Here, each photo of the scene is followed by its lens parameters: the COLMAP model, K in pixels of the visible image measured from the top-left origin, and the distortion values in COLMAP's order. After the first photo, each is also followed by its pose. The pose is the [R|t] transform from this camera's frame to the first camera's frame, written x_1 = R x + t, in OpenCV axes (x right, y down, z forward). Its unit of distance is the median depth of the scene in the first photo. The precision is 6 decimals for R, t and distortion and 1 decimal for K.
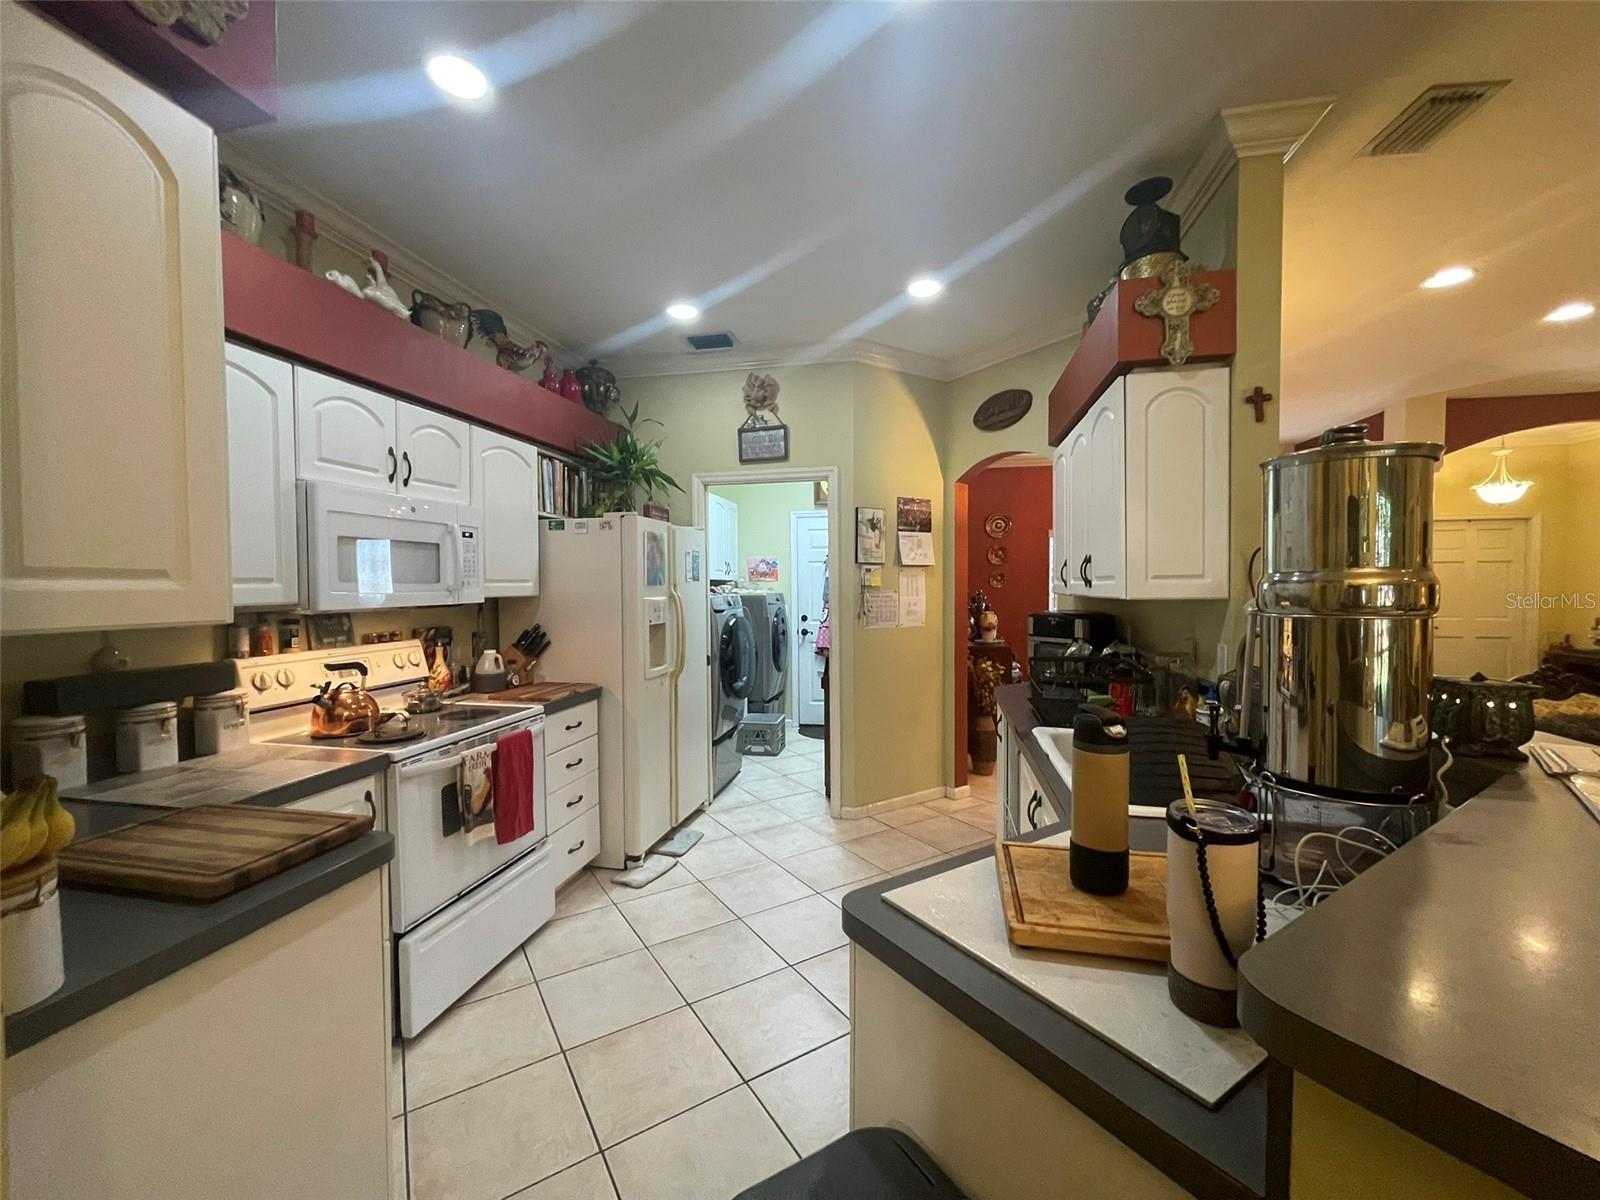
lens RADIAL K [[645.8, 0, 795.7], [0, 645.8, 598.3], [0, 0, 1]] dist [0.001091, 0.000511]
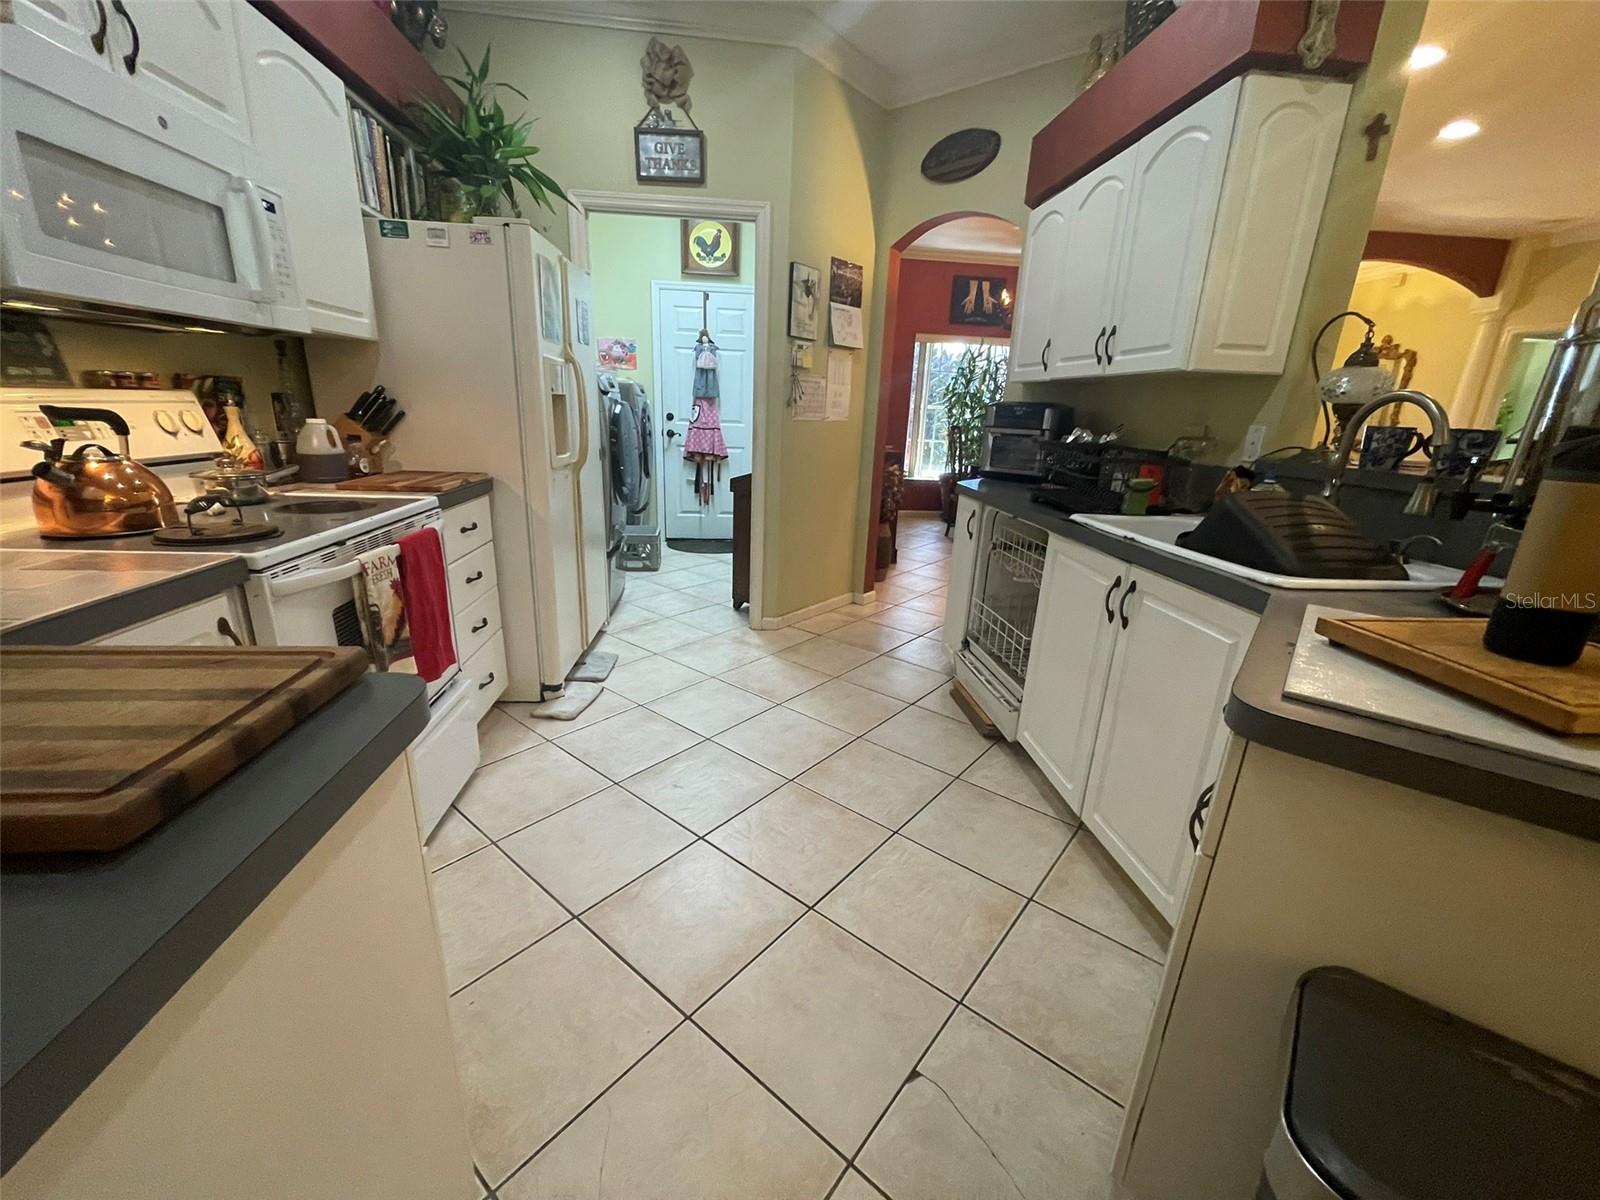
lens RADIAL K [[645.8, 0, 795.7], [0, 645.8, 598.3], [0, 0, 1]] dist [0.001091, 0.000511]
pose [[0.951439, -0.045752, 0.304419, -0.209451], [-0.037822, 0.964028, 0.263097, 0.064494], [-0.305505, -0.261834, 0.915483, 0.183764]]
